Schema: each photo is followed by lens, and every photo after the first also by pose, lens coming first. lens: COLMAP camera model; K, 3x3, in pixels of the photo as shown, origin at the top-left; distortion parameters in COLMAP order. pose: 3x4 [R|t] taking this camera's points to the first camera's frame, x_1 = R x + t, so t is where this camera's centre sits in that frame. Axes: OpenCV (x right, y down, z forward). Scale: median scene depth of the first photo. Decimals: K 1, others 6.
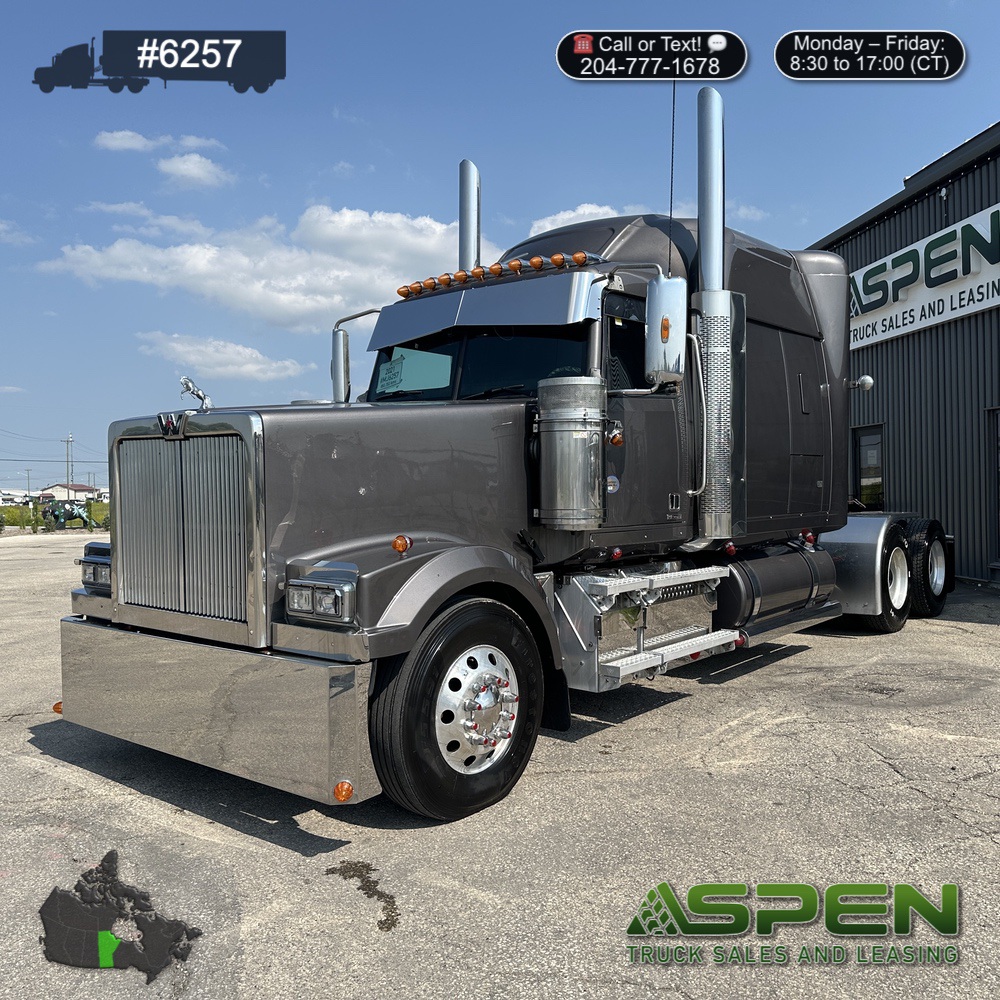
lens RADIAL K [[941.5, 0, 510.1], [0, 941.5, 496.4], [0, 0, 1]] dist [0.009591, -0.012705]
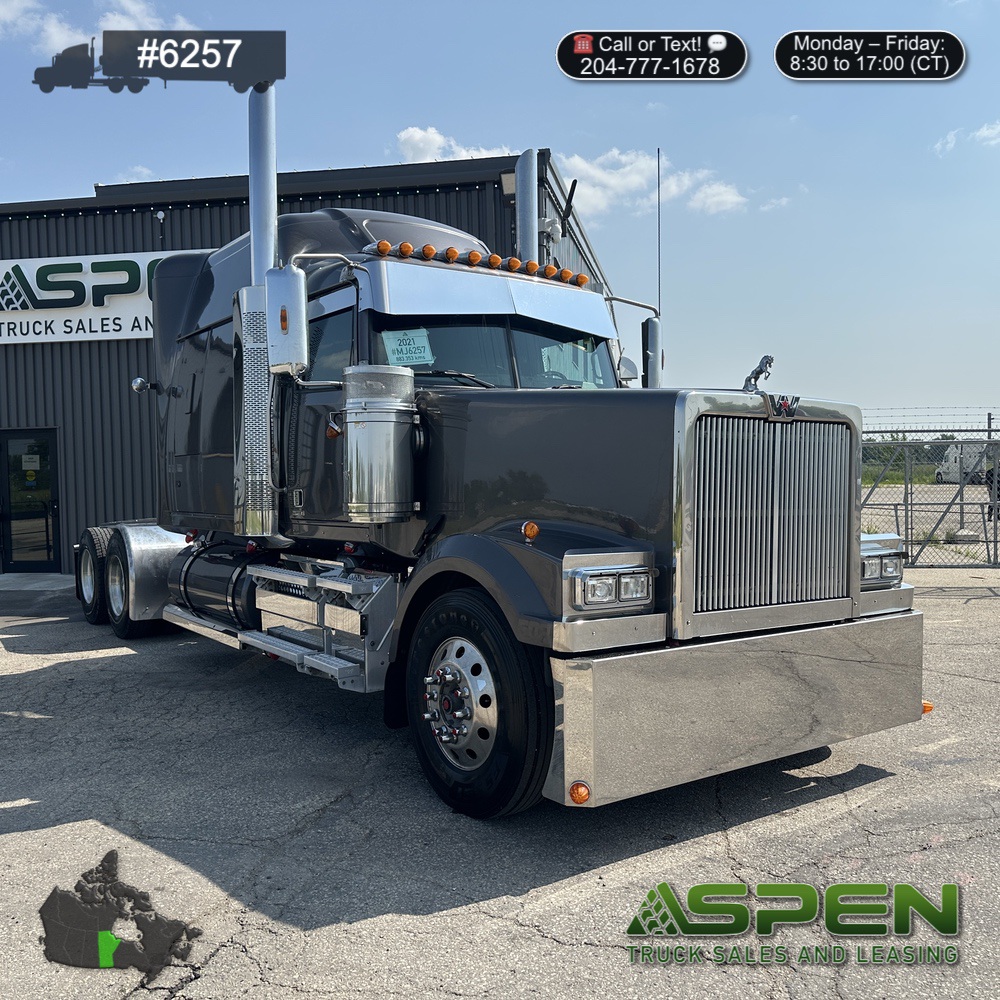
lens RADIAL K [[941.5, 0, 510.1], [0, 941.5, 496.4], [0, 0, 1]] dist [0.009591, -0.012705]
pose [[0.252167, -0.001503, 0.967682, -1.223424], [0.019046, 0.999813, -0.003411, 0.012489], [-0.967496, 0.019291, 0.252149, 0.937557]]
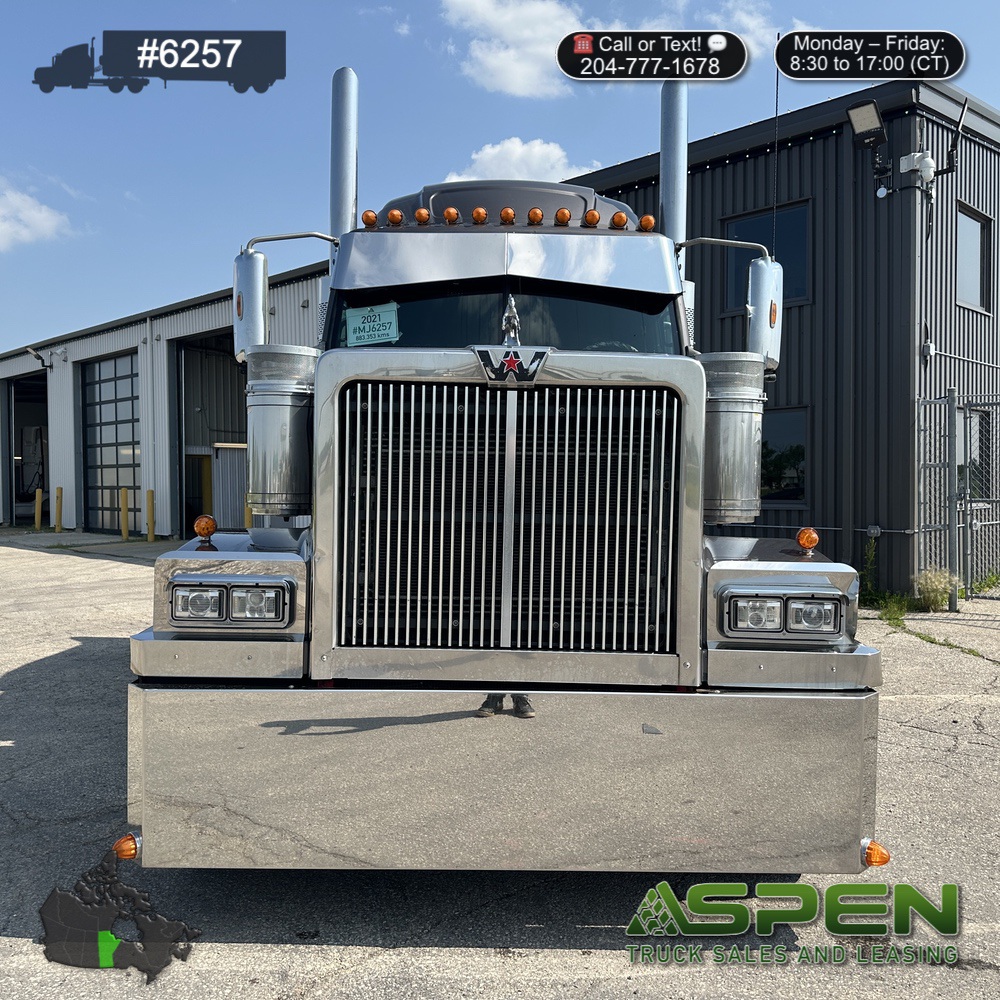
lens RADIAL K [[941.5, 0, 510.1], [0, 941.5, 496.4], [0, 0, 1]] dist [0.009591, -0.012705]
pose [[0.764903, 0.010695, 0.644056, -0.710548], [-0.010594, 0.999936, -0.004022, 0.017602], [-0.644058, -0.003747, 0.764967, 0.457730]]
